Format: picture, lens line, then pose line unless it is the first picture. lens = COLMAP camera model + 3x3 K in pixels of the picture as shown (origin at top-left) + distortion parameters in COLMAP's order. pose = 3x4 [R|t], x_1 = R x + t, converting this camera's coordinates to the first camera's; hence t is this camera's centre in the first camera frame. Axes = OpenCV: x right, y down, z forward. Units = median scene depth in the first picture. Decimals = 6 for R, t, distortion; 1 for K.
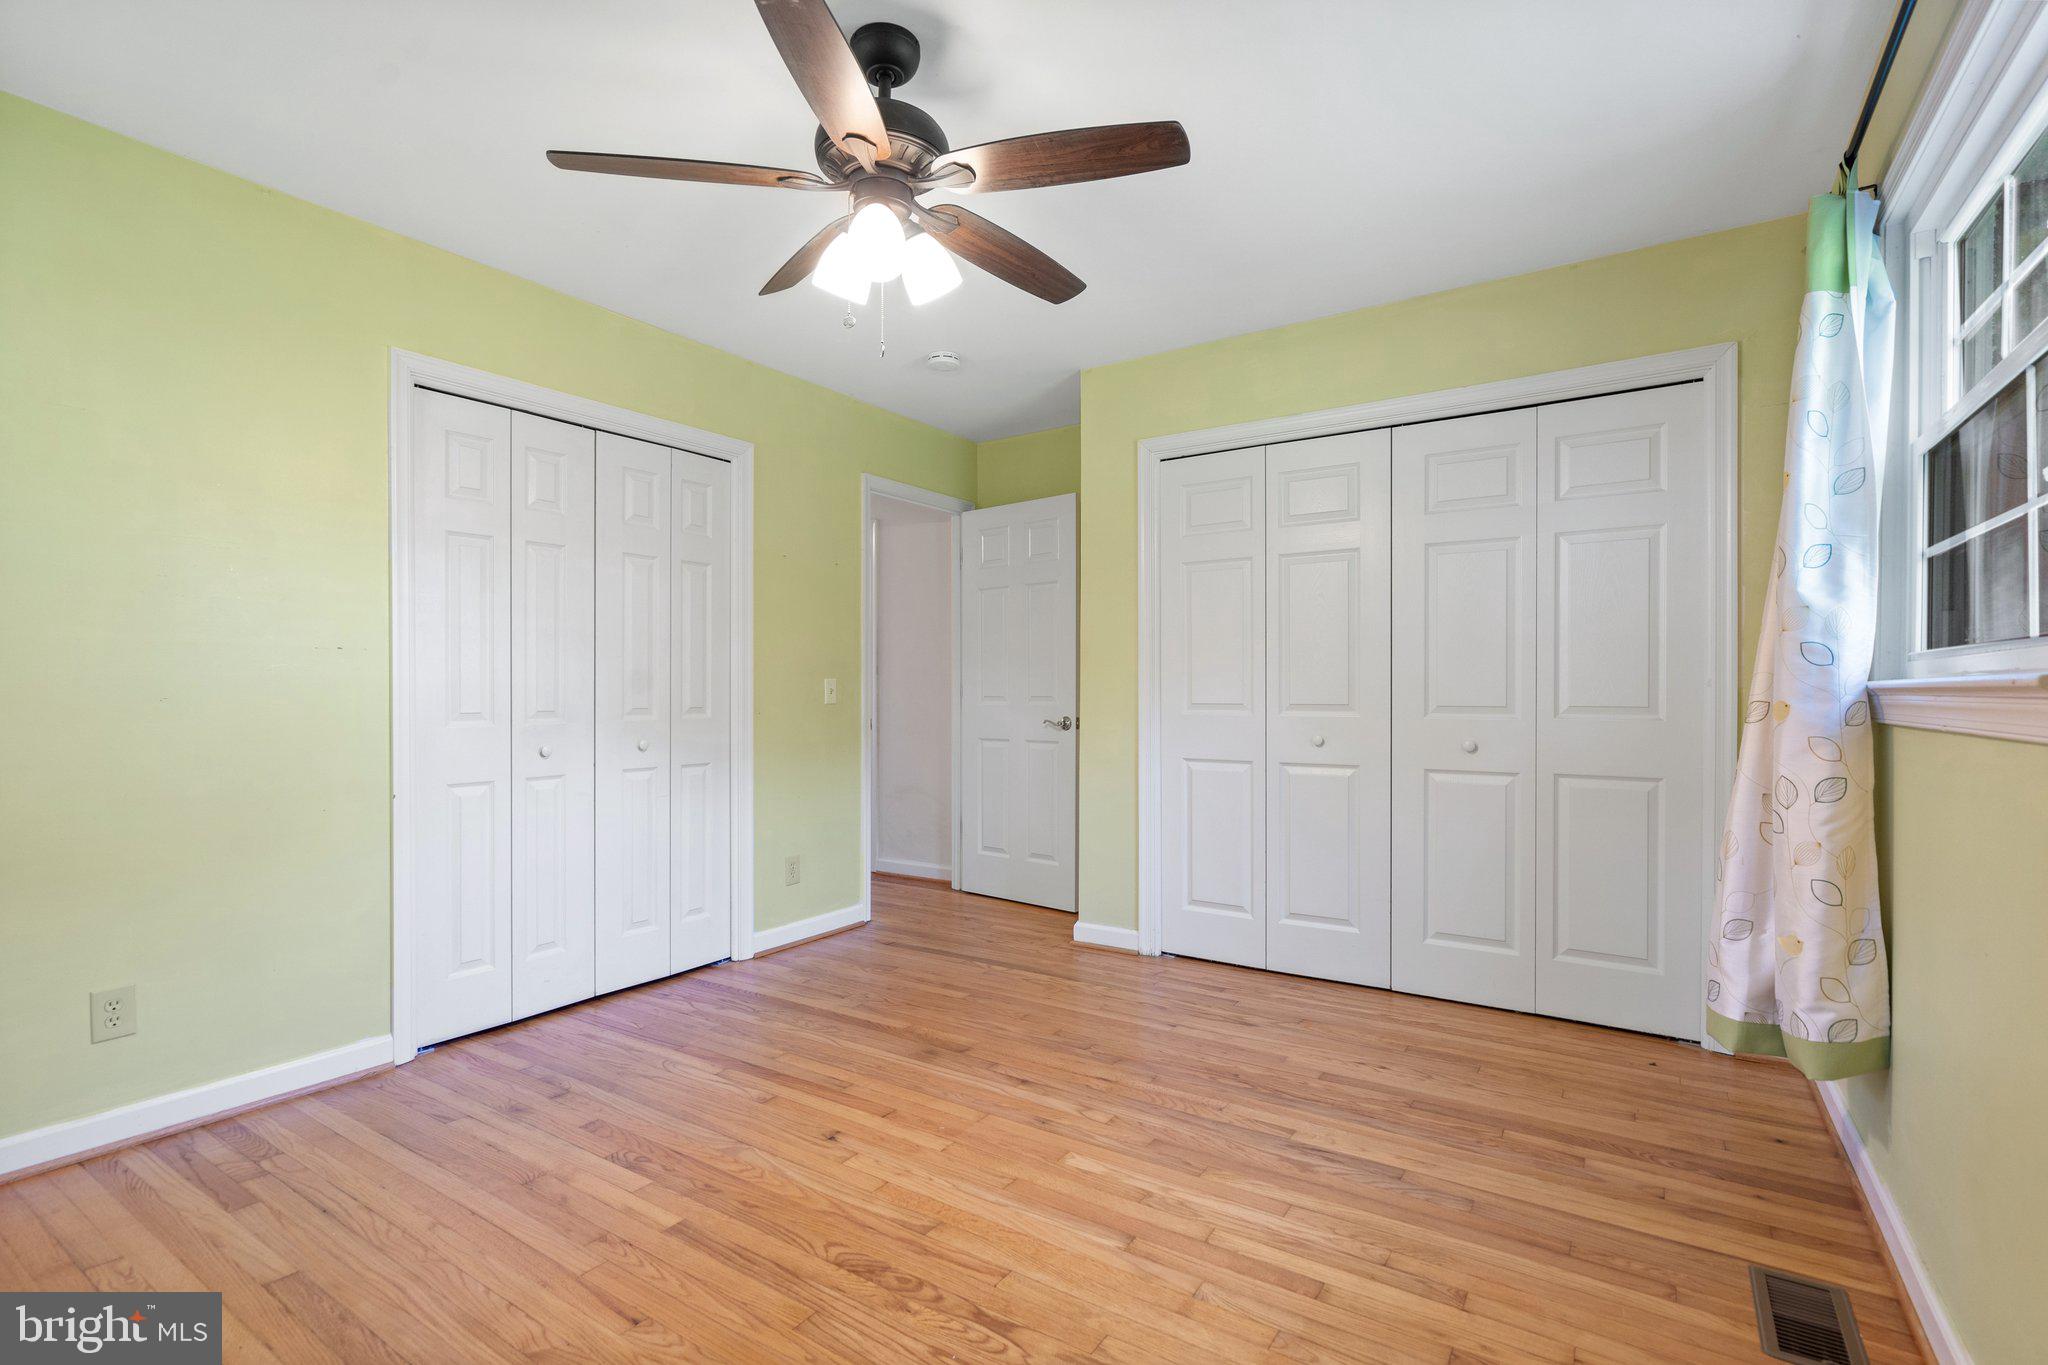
lens RADIAL K [[942.0, 0, 1017.2], [0, 942.0, 662.6], [0, 0, 1]] dist [0.006996, -0.000353]
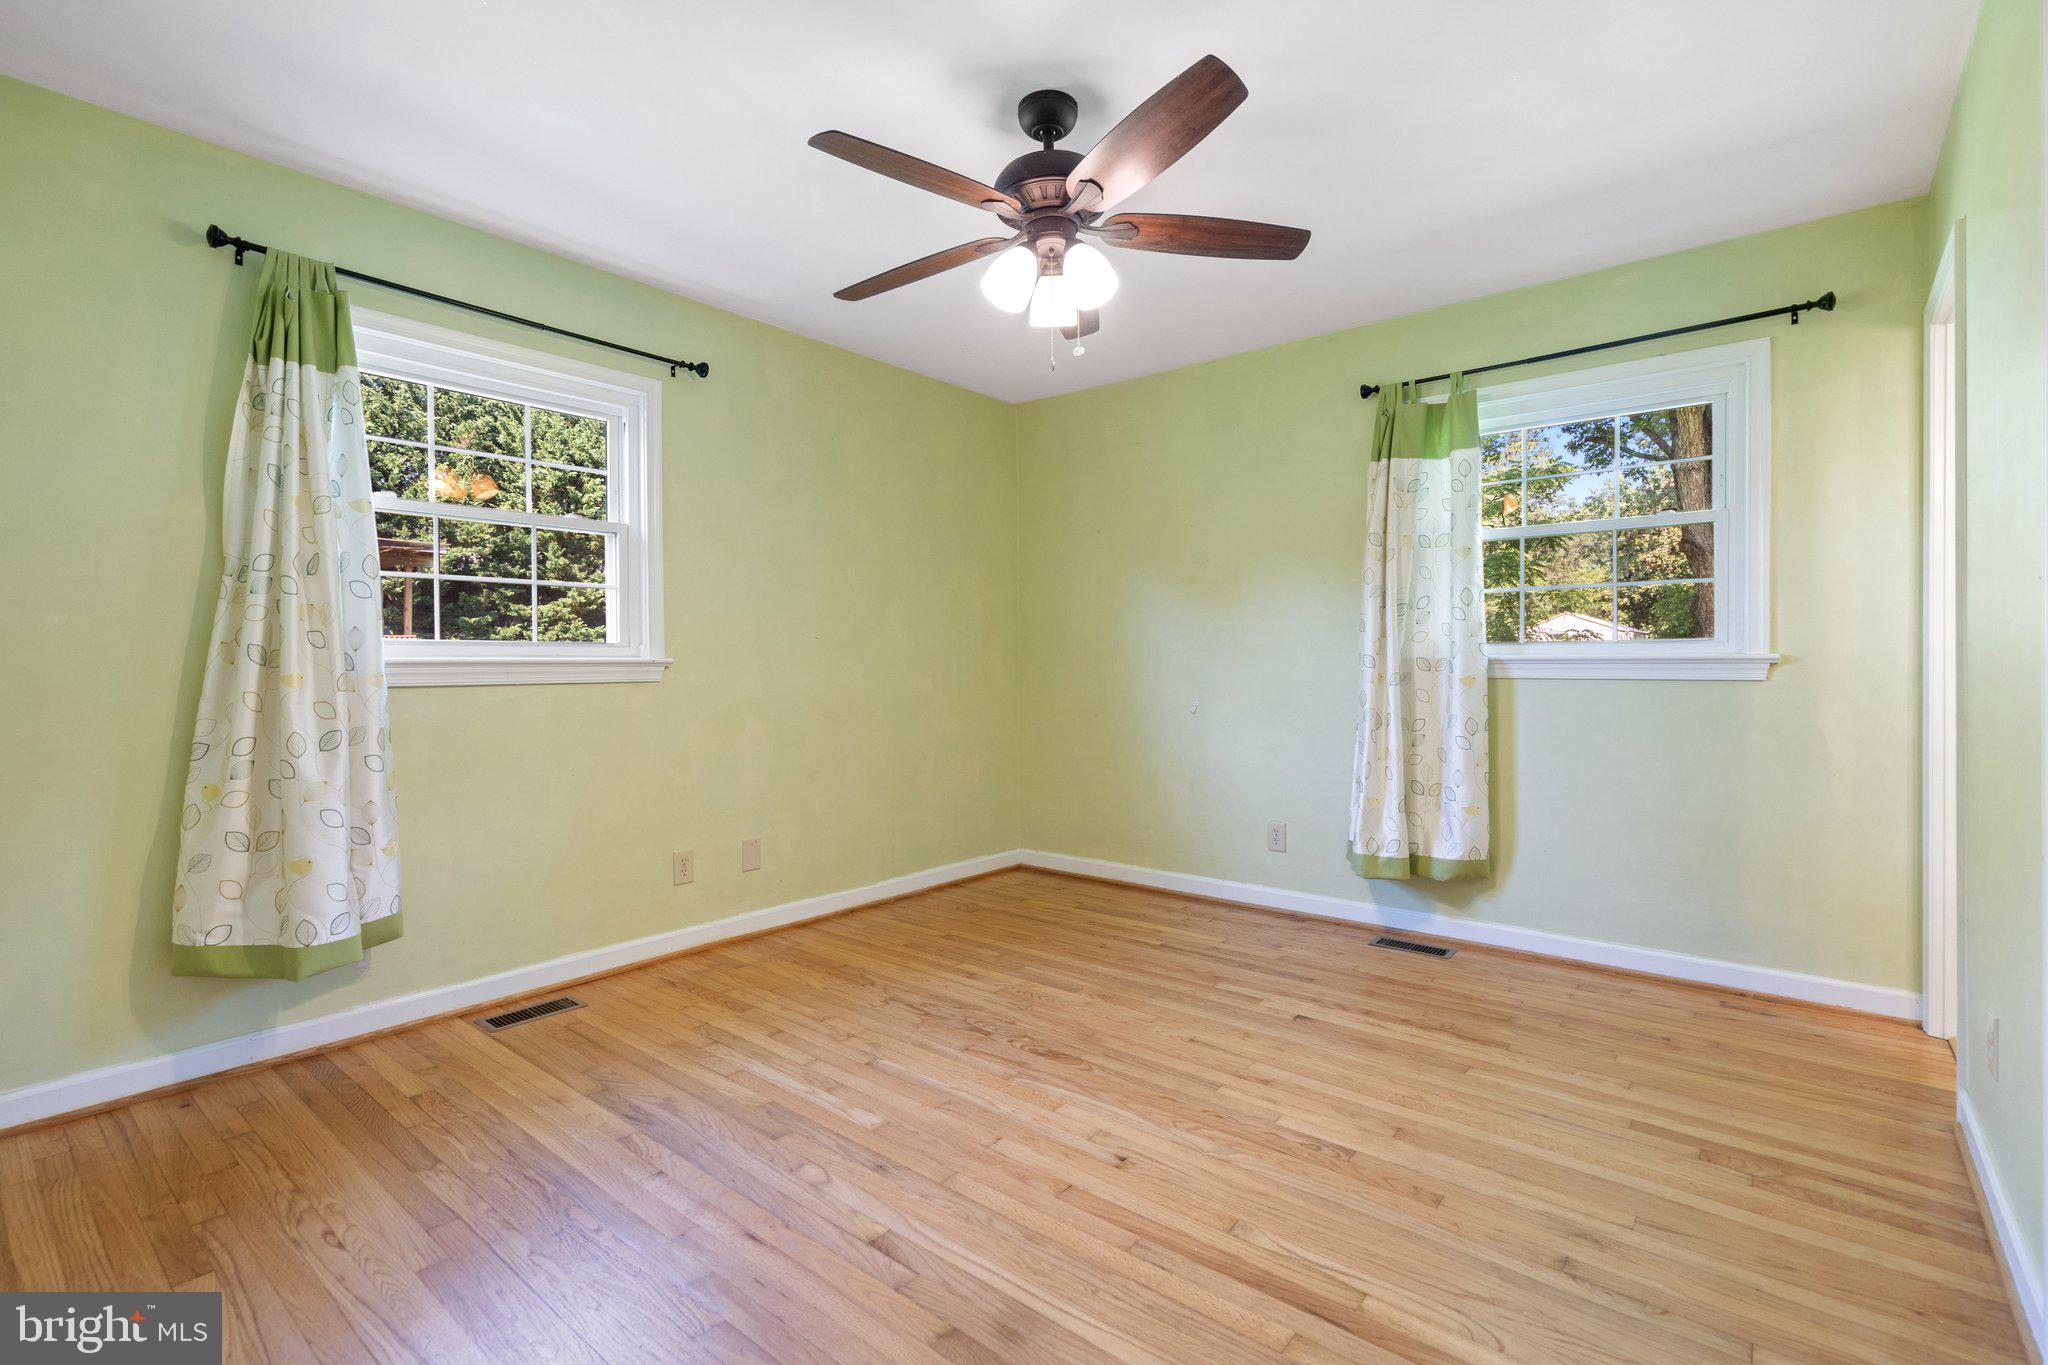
lens RADIAL K [[942.0, 0, 1017.2], [0, 942.0, 662.6], [0, 0, 1]] dist [0.006996, -0.000353]
pose [[-0.994837, 0.005638, 0.101324, -0.207027], [0.003227, 0.999708, -0.023939, 0.058709], [-0.101430, -0.023488, -0.994565, 2.080632]]
